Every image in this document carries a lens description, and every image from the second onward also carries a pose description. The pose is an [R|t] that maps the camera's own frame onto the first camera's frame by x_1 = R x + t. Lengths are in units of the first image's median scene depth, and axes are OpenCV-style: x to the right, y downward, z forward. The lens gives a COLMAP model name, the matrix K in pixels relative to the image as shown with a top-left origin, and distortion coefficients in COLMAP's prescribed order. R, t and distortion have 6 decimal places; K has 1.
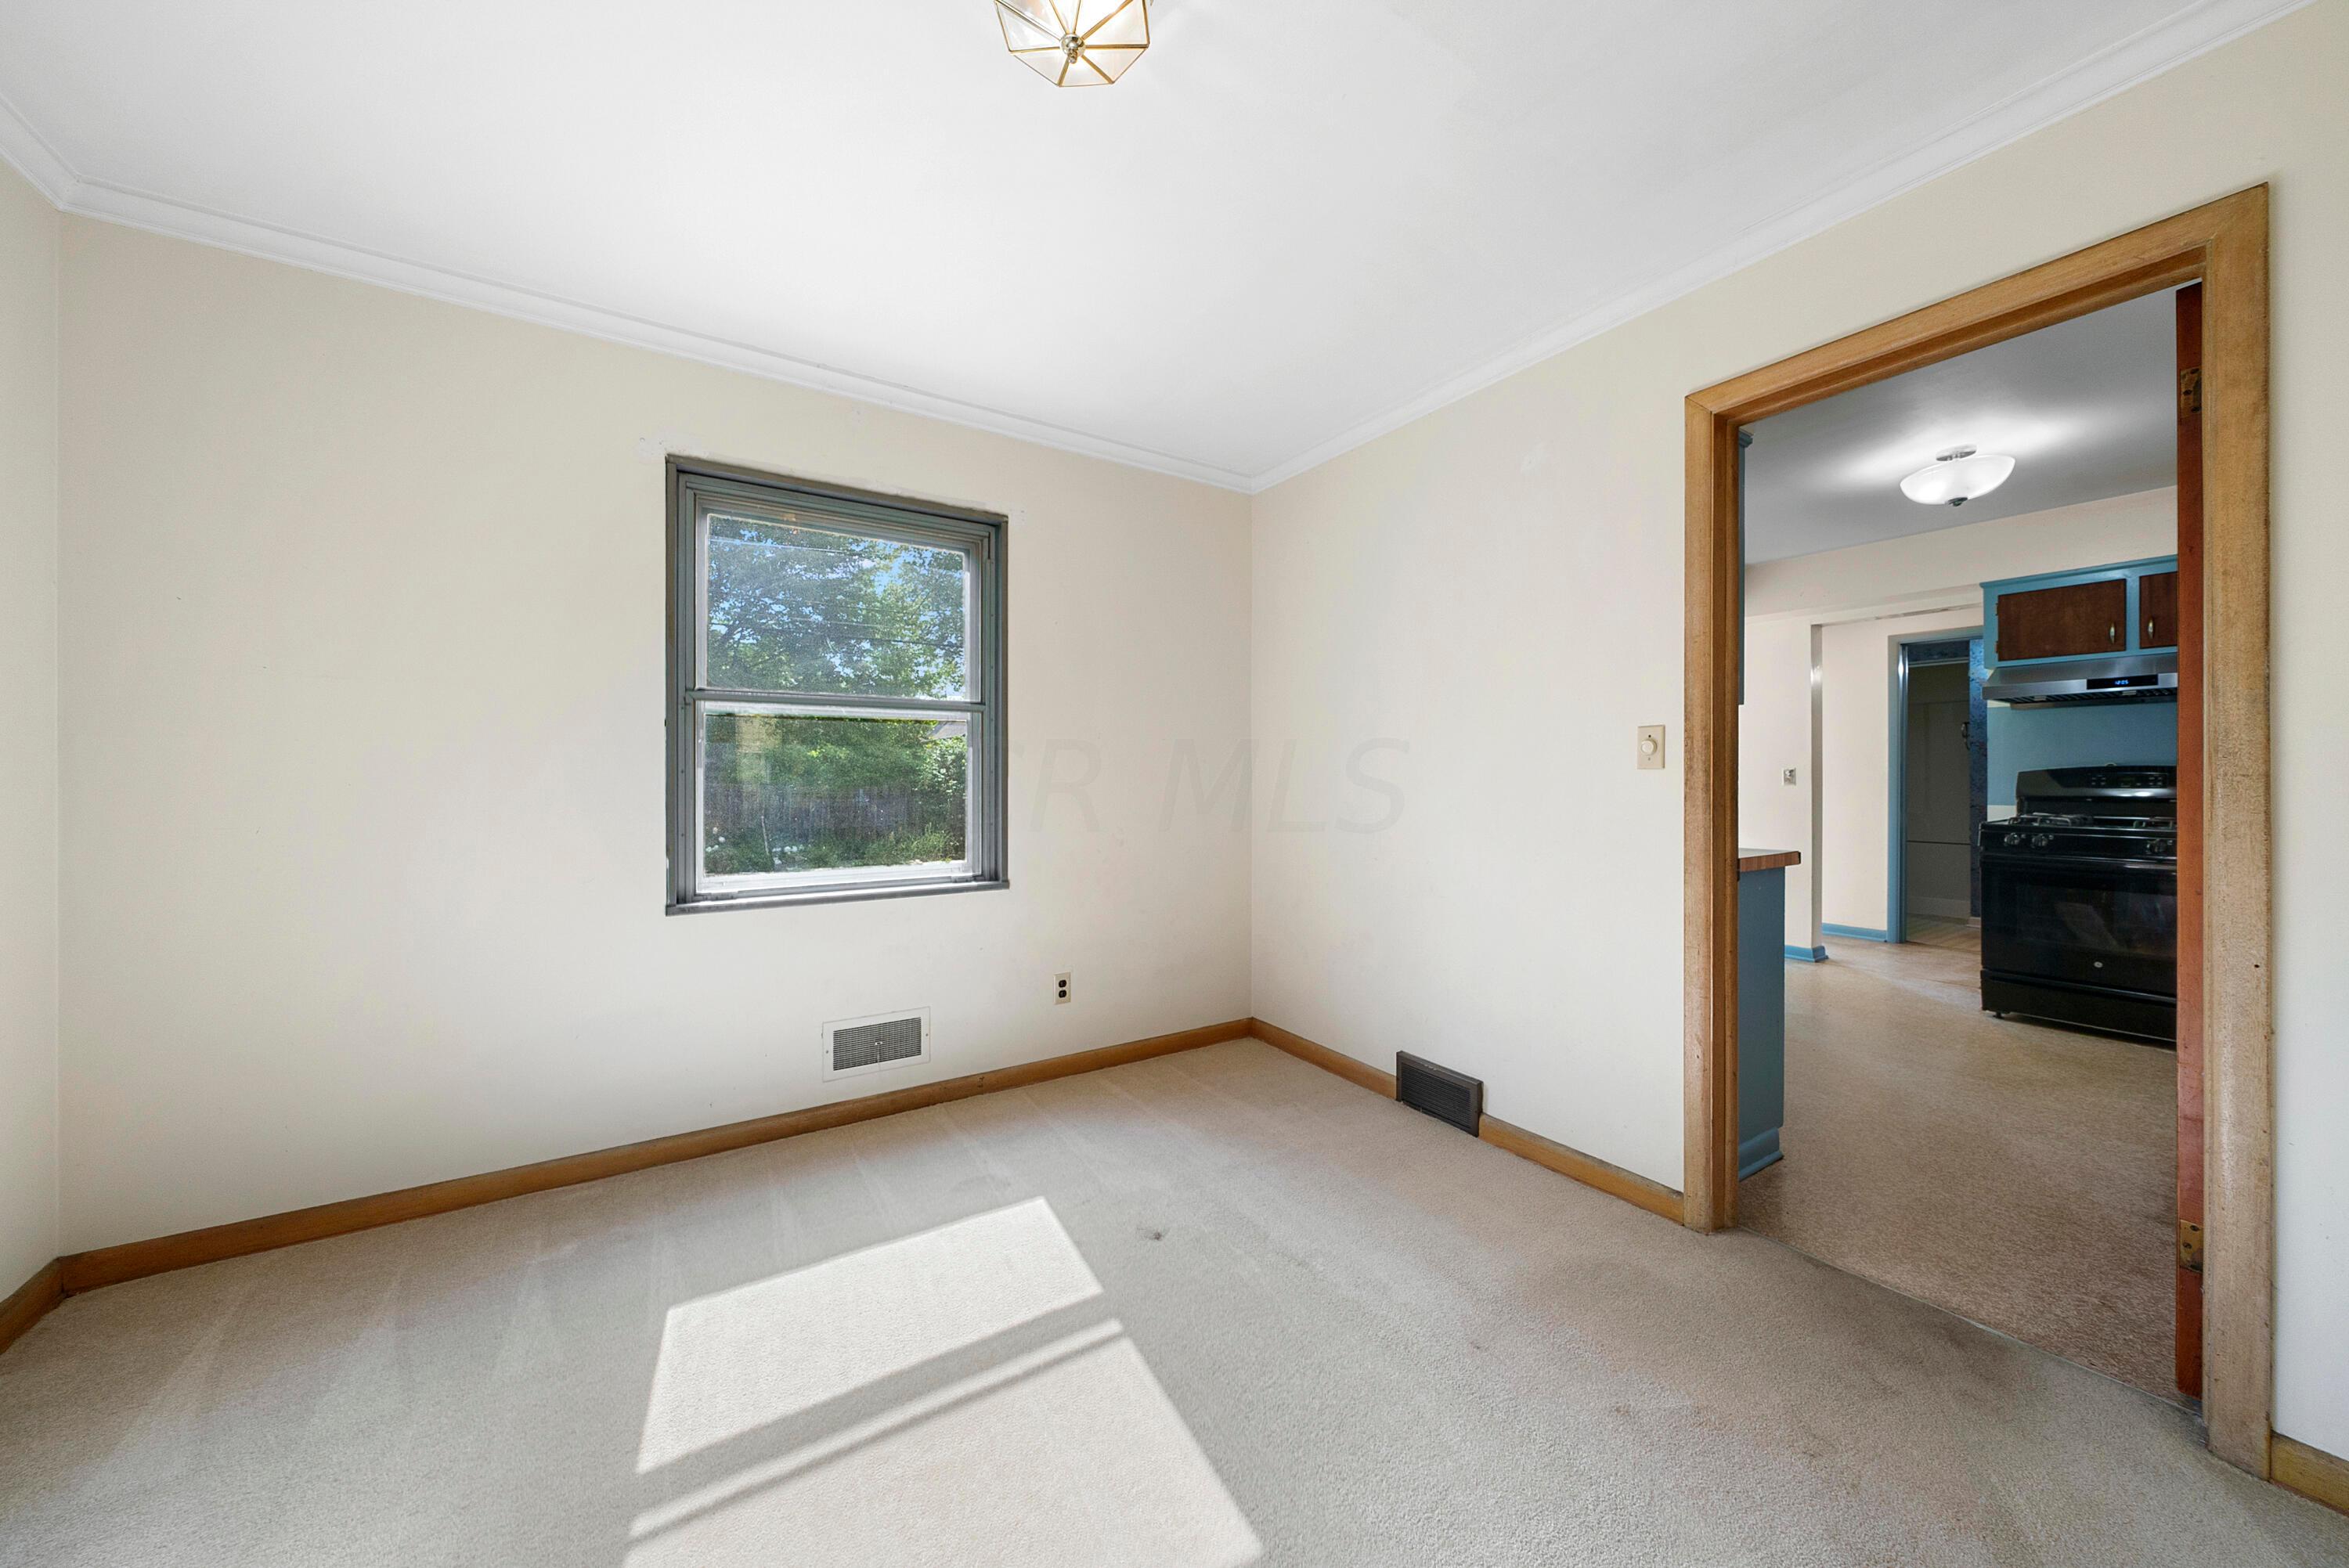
lens RADIAL K [[808.1, 0, 1168.3], [0, 808.1, 780.4], [0, 0, 1]] dist [-0.007110, -0.000179]
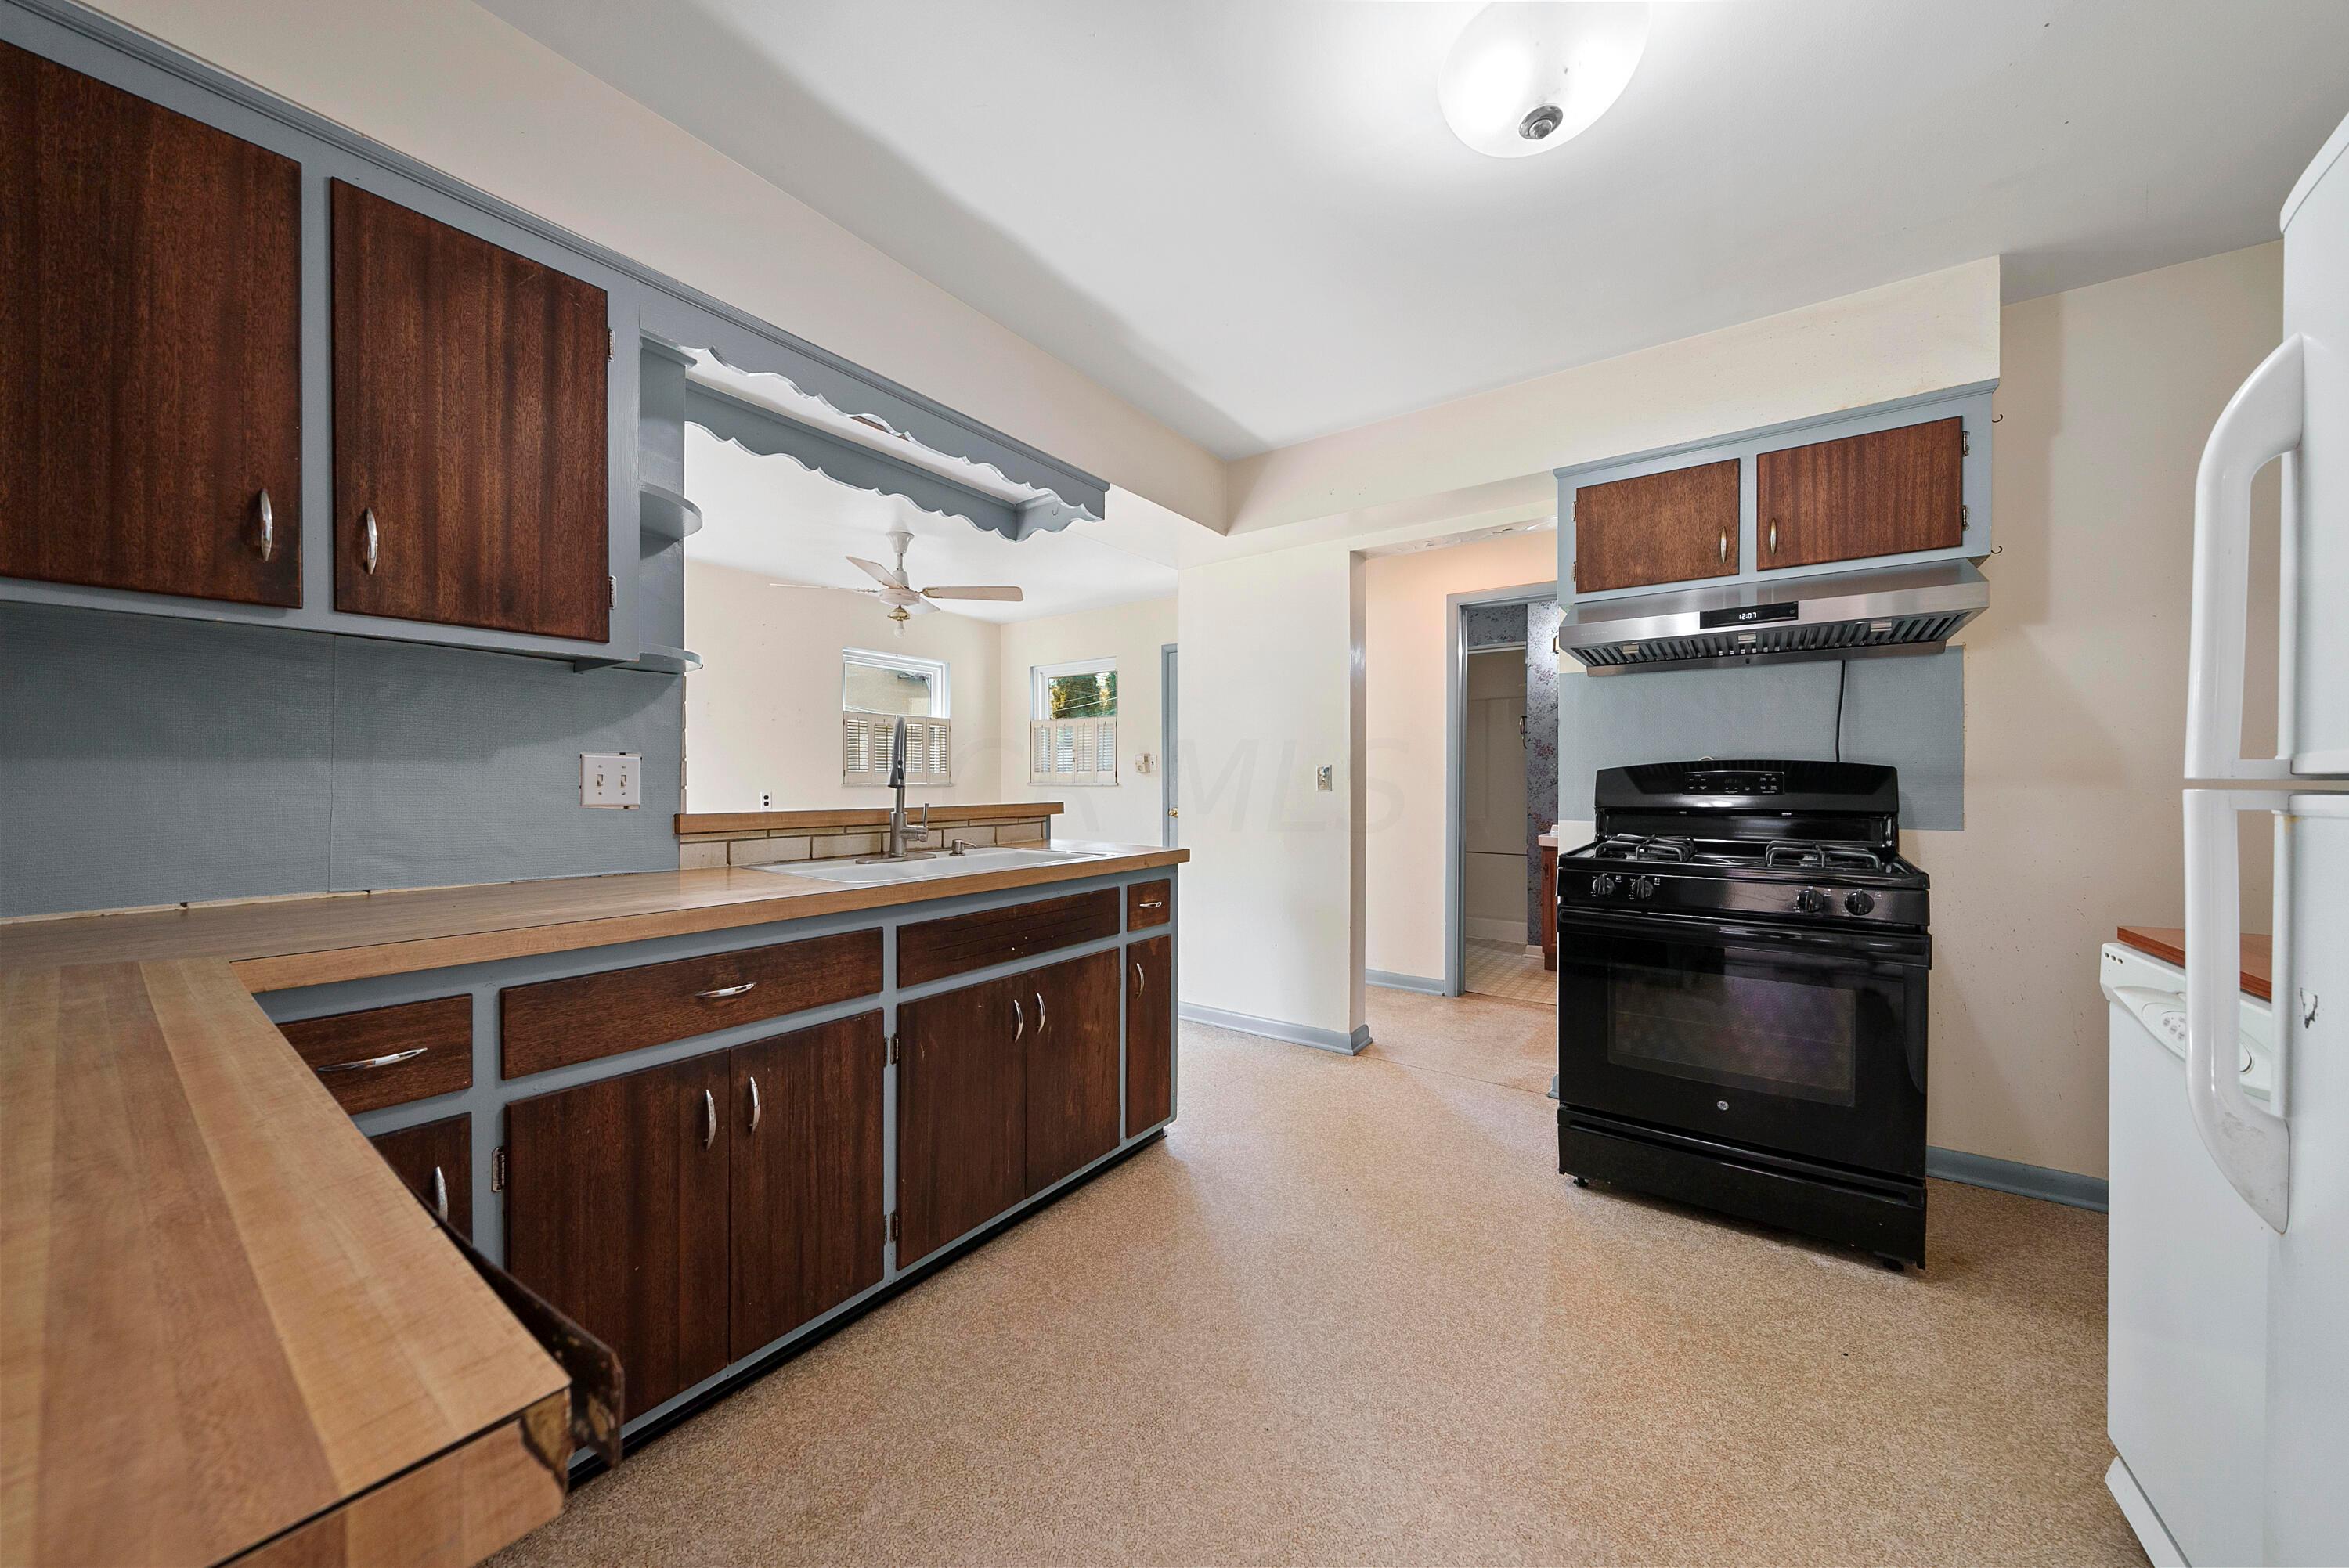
lens RADIAL K [[808.1, 0, 1167.8], [0, 808.1, 785.4], [0, 0, 1]] dist [-0.007110, -0.000179]
pose [[0.928860, 0.002125, 0.370424, 0.506503], [-0.001700, 0.999997, -0.001474, 0.003283], [-0.370426, 0.000739, 0.928862, 0.534346]]
